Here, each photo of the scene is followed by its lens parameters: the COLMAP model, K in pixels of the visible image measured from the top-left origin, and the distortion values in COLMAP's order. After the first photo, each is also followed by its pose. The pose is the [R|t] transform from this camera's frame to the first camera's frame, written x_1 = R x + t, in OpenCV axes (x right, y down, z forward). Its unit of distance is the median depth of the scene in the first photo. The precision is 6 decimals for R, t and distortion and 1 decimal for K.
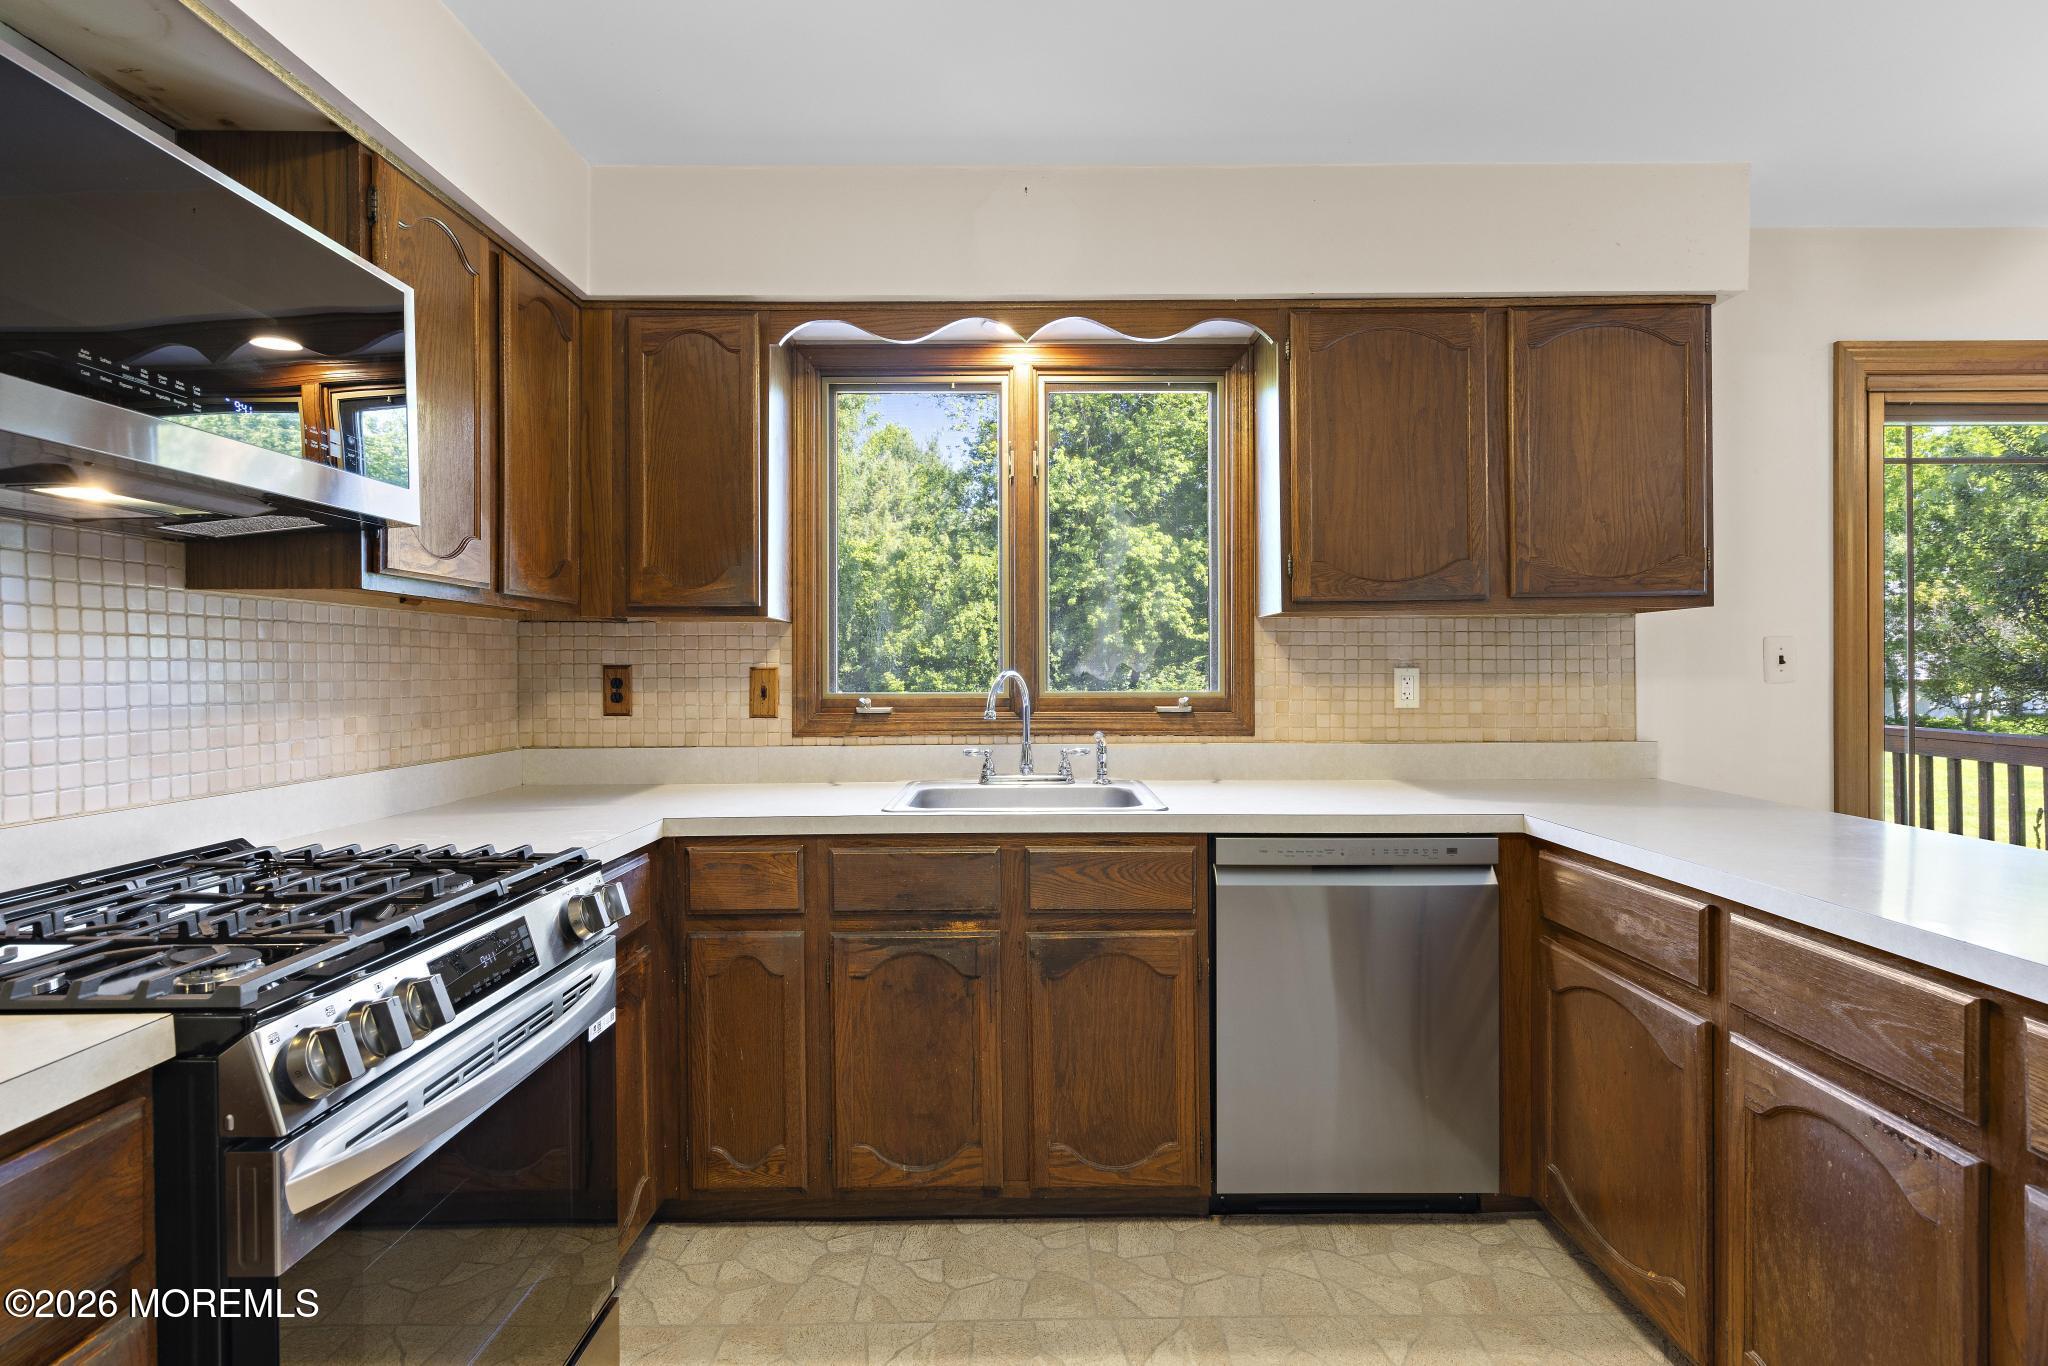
lens RADIAL K [[1011.2, 0, 1029.2], [0, 1011.2, 675.9], [0, 0, 1]] dist [0.006941, 0.000117]
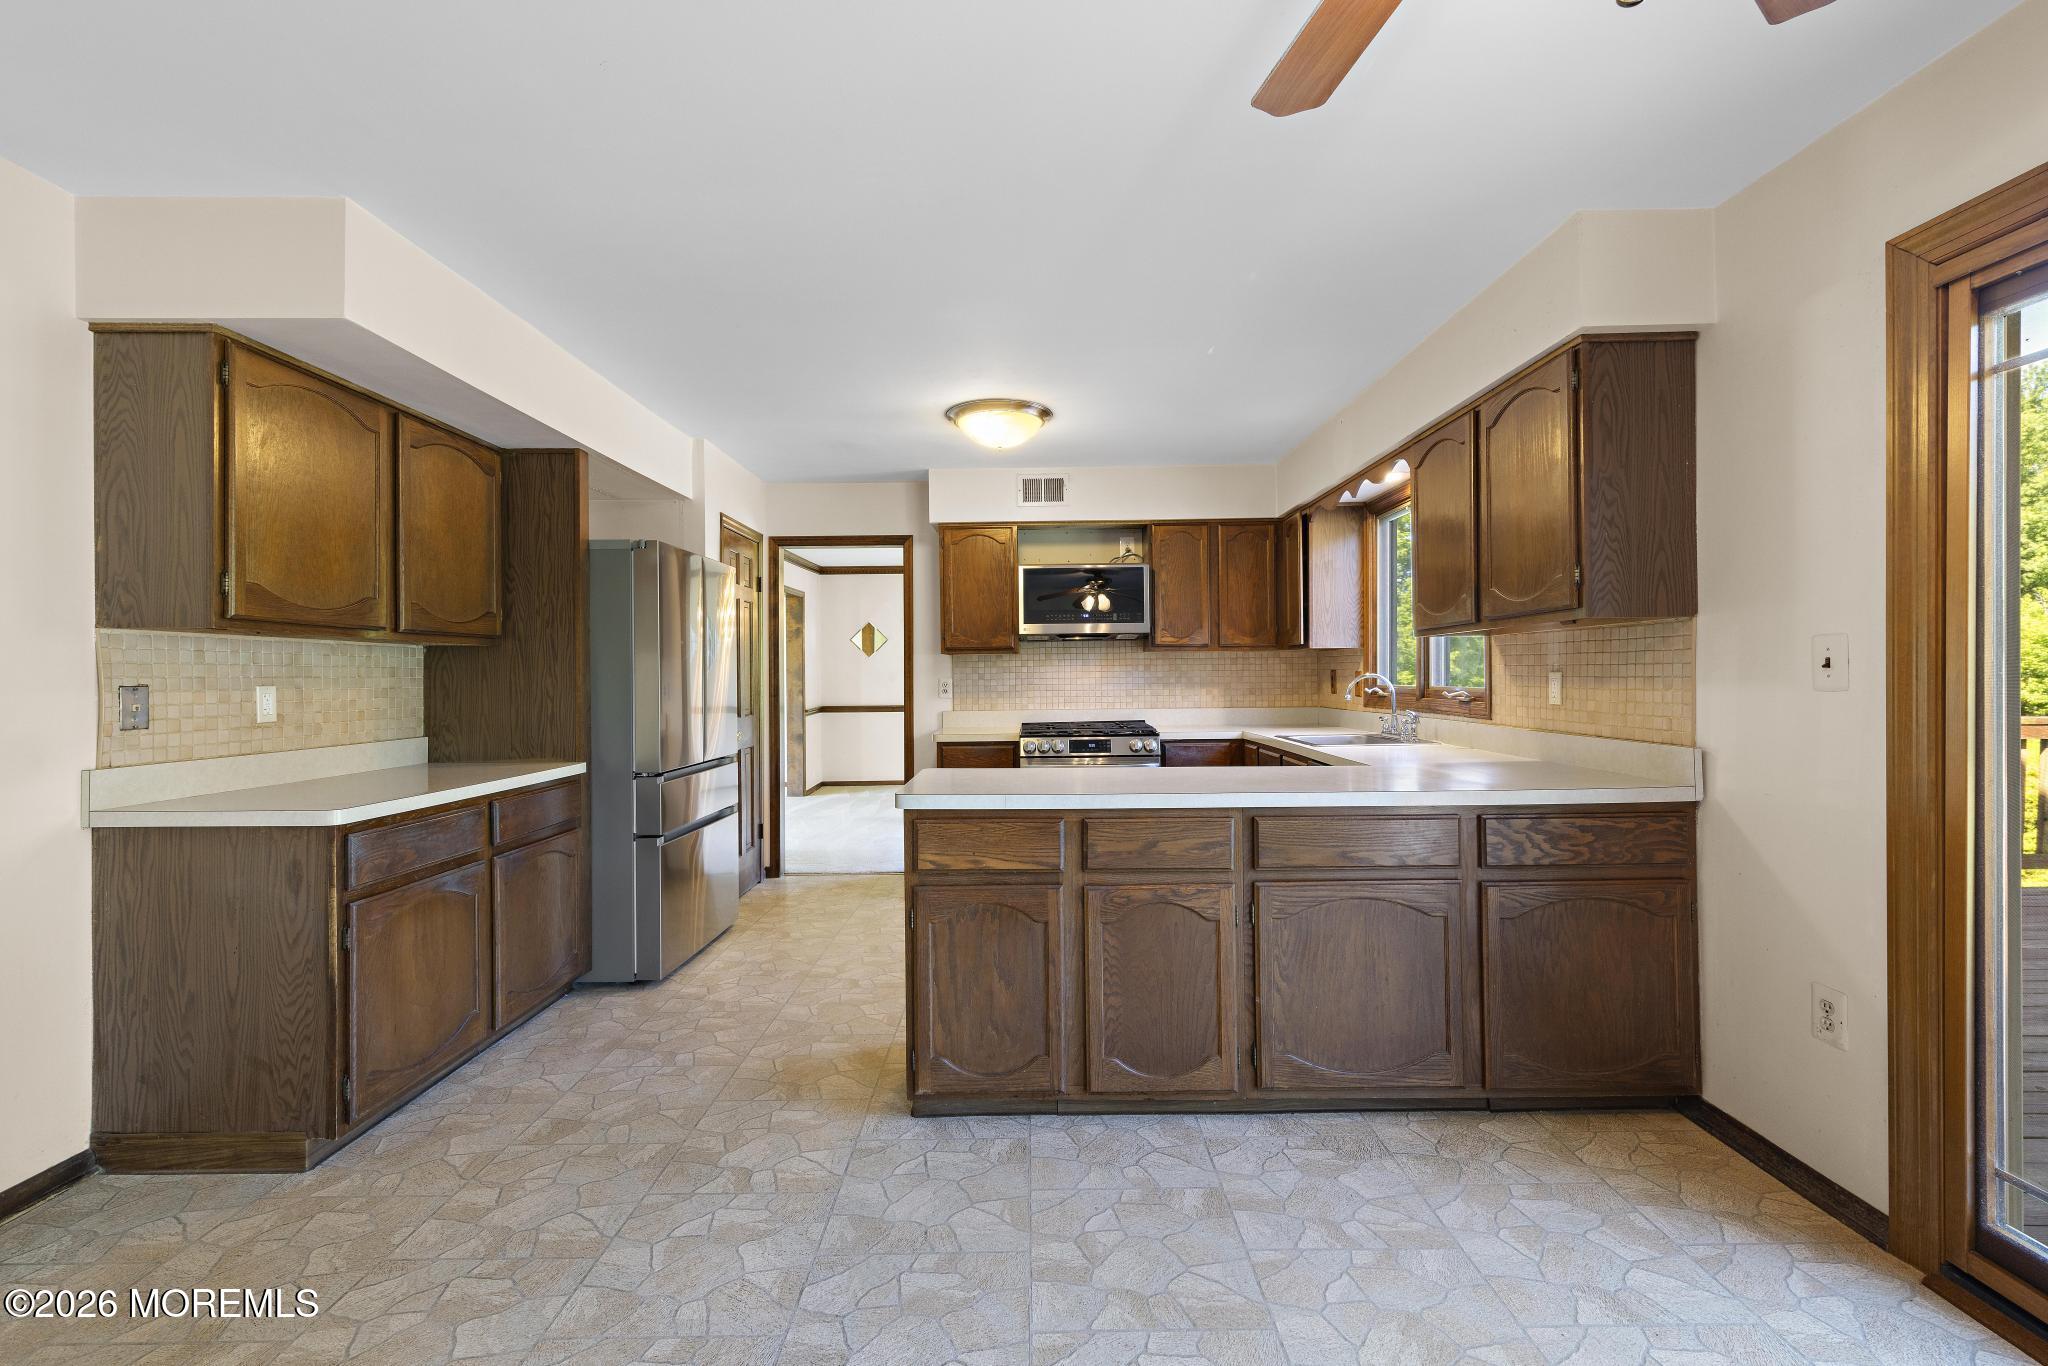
lens RADIAL K [[890.5, 0, 1030.4], [0, 890.5, 675.7], [0, 0, 1]] dist [0.003548, 0.000035]
pose [[-0.000983, 0.006041, -0.999981, 1.649218], [0.004472, 0.999972, 0.006036, -0.014228], [0.999990, -0.004466, -0.001010, 0.404894]]
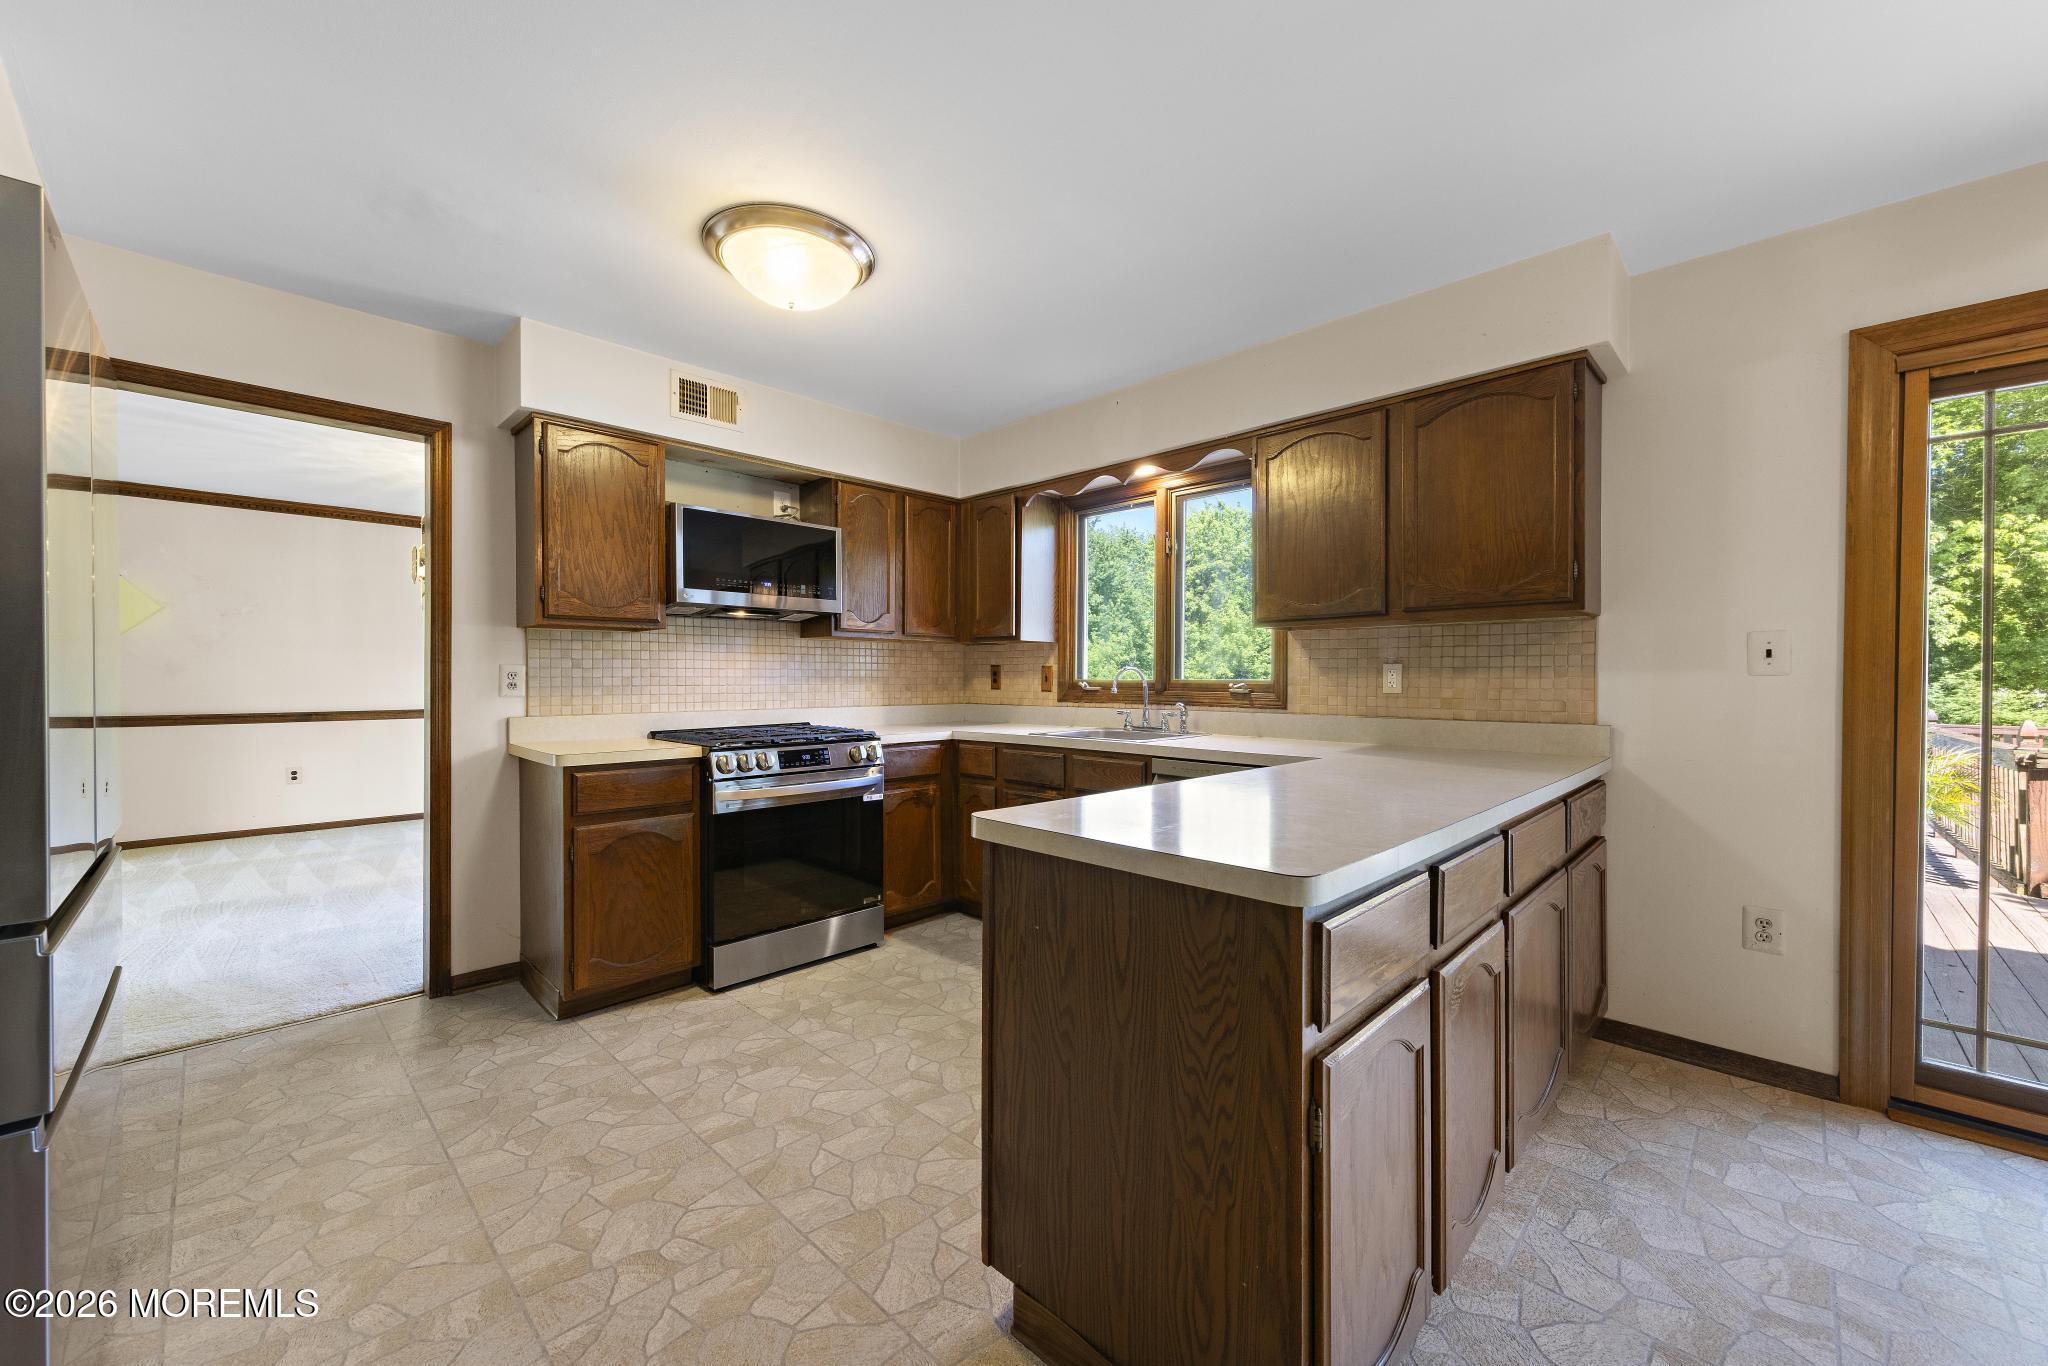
lens RADIAL K [[785.8, 0, 1024.5], [0, 785.8, 686.6], [0, 0, 1]] dist [0.005309, -0.000186]
pose [[0.713425, 0.013200, -0.700607, 0.862728], [-0.009053, 0.999913, 0.009621, 0.019581], [0.700673, -0.000522, 0.713482, -0.127838]]
